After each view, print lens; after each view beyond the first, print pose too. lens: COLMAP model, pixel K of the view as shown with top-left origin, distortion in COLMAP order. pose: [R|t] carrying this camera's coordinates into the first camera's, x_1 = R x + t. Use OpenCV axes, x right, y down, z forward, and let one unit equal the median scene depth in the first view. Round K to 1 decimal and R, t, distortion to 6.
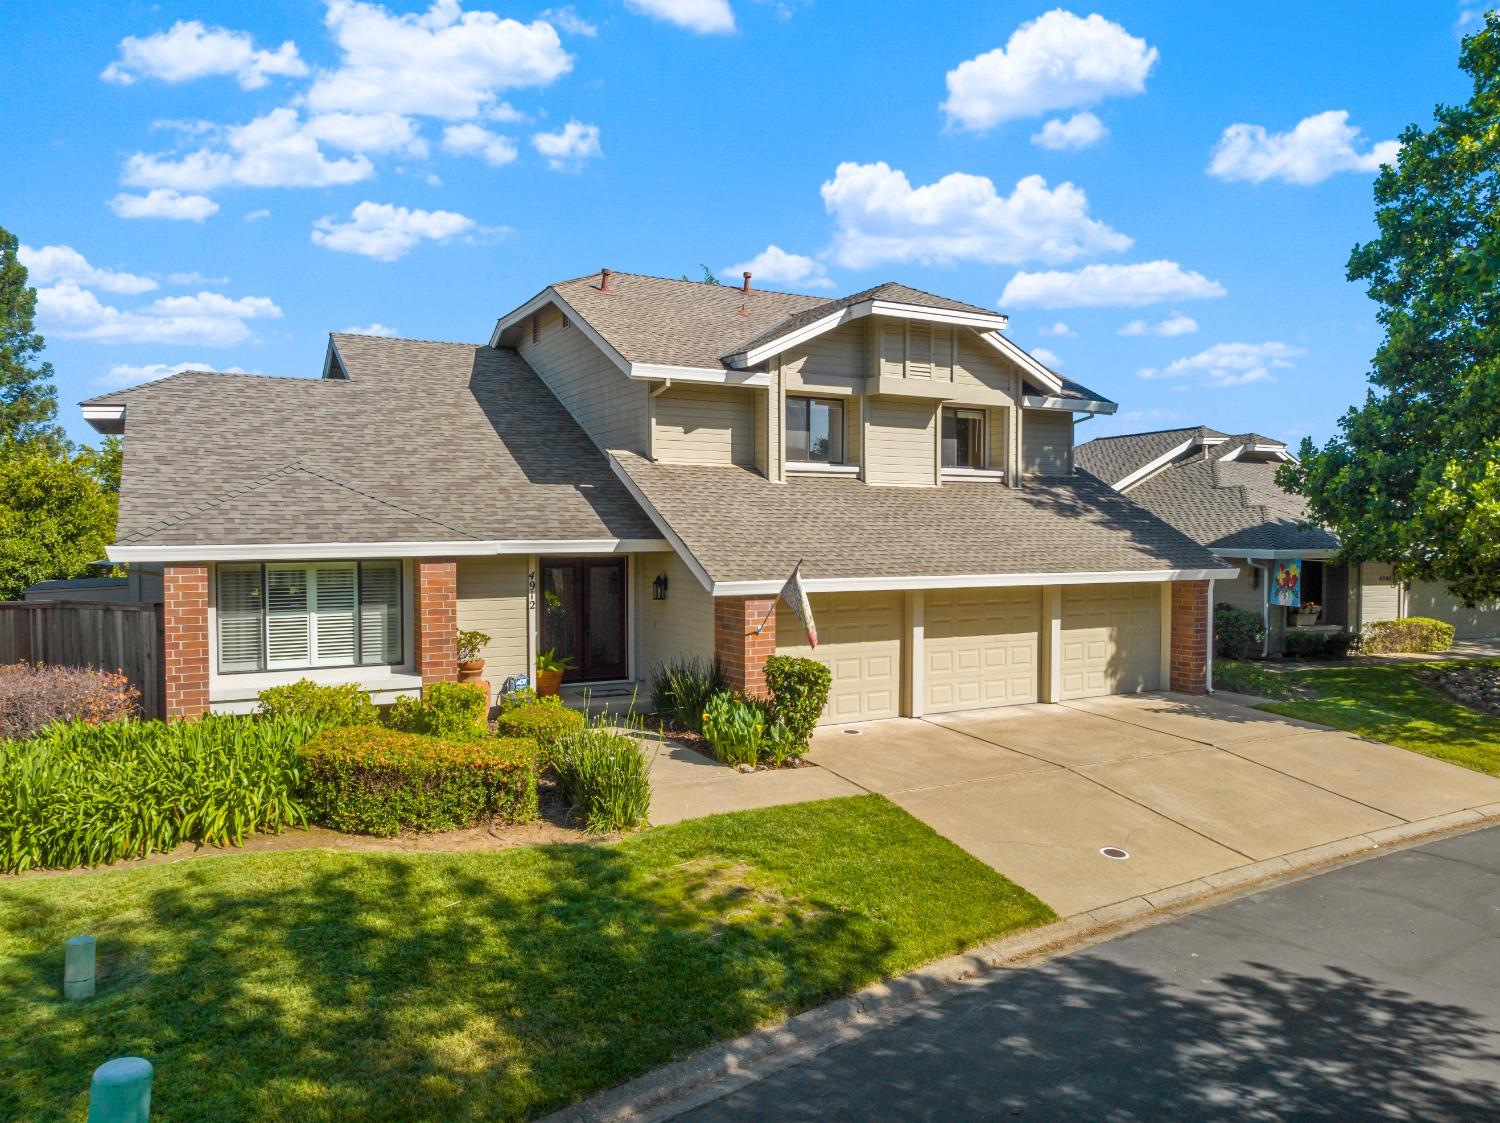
lens RADIAL K [[1058.6, 0, 747.9], [0, 1058.6, 552.5], [0, 0, 1]] dist [-0.012868, -0.001109]
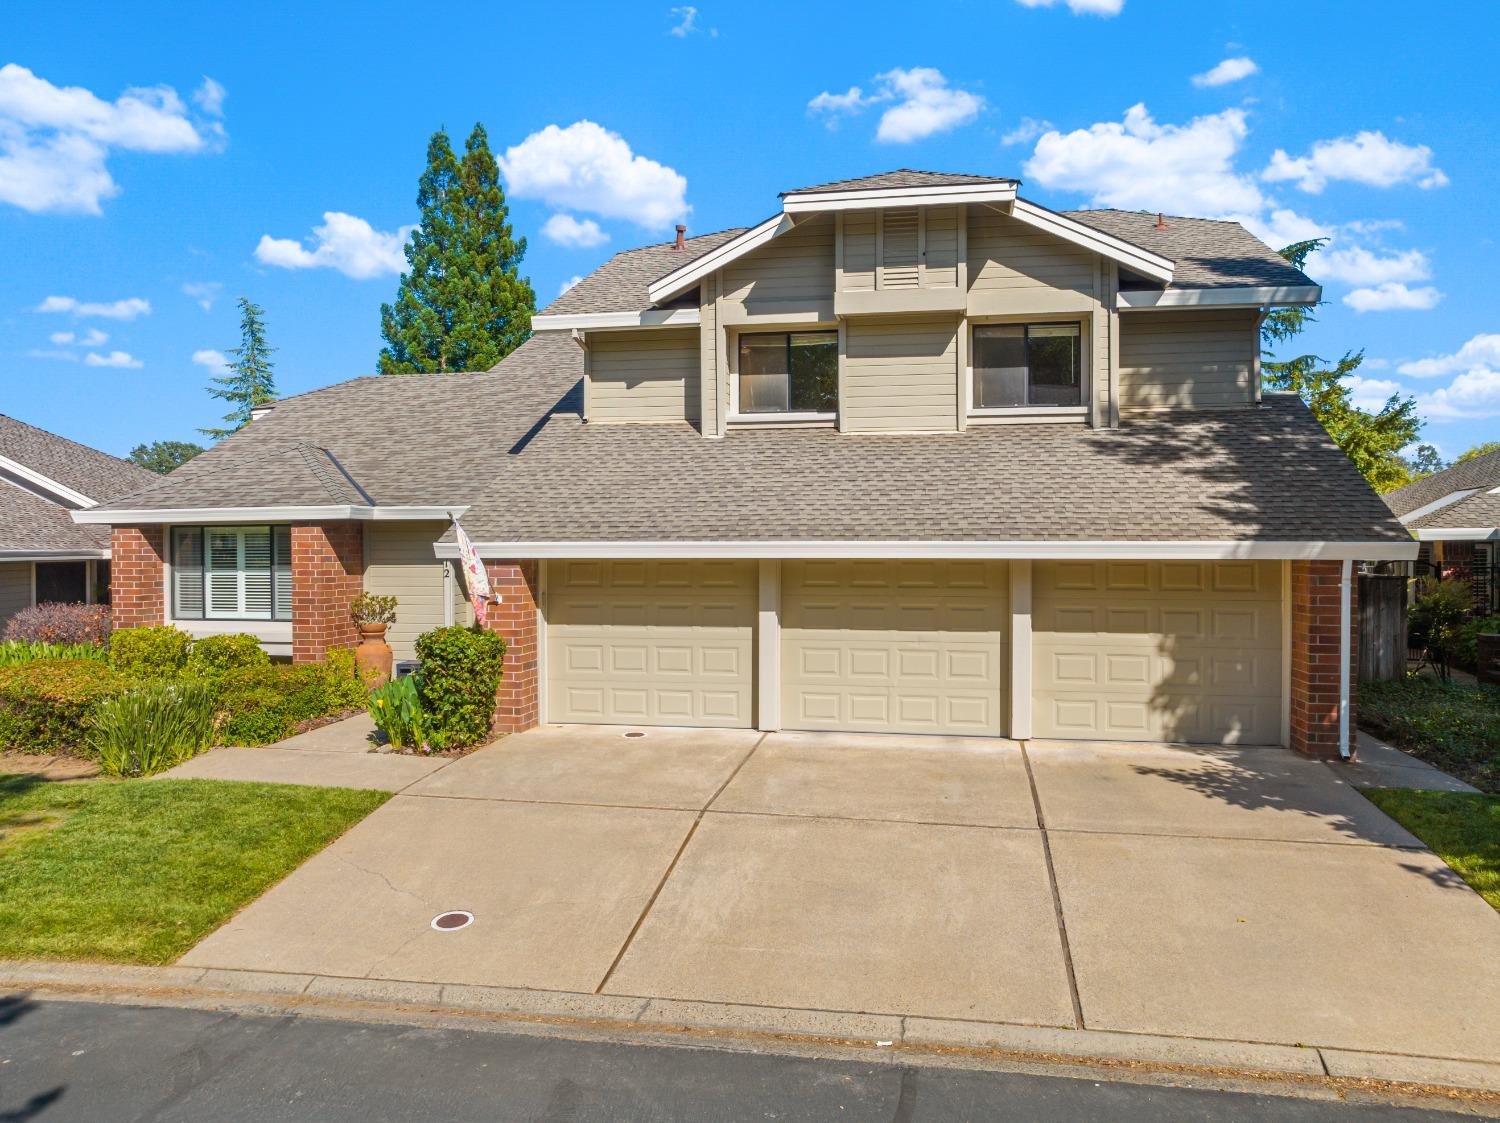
lens RADIAL K [[1044.8, 0, 750.0], [0, 1044.8, 561.5], [0, 0, 1]] dist [-0.014167, 0.001219]
pose [[0.777331, 0.009872, -0.629015, 0.558295], [-0.010611, 0.999940, 0.002580, 0.029272], [0.629003, 0.004669, 0.777389, 0.364589]]
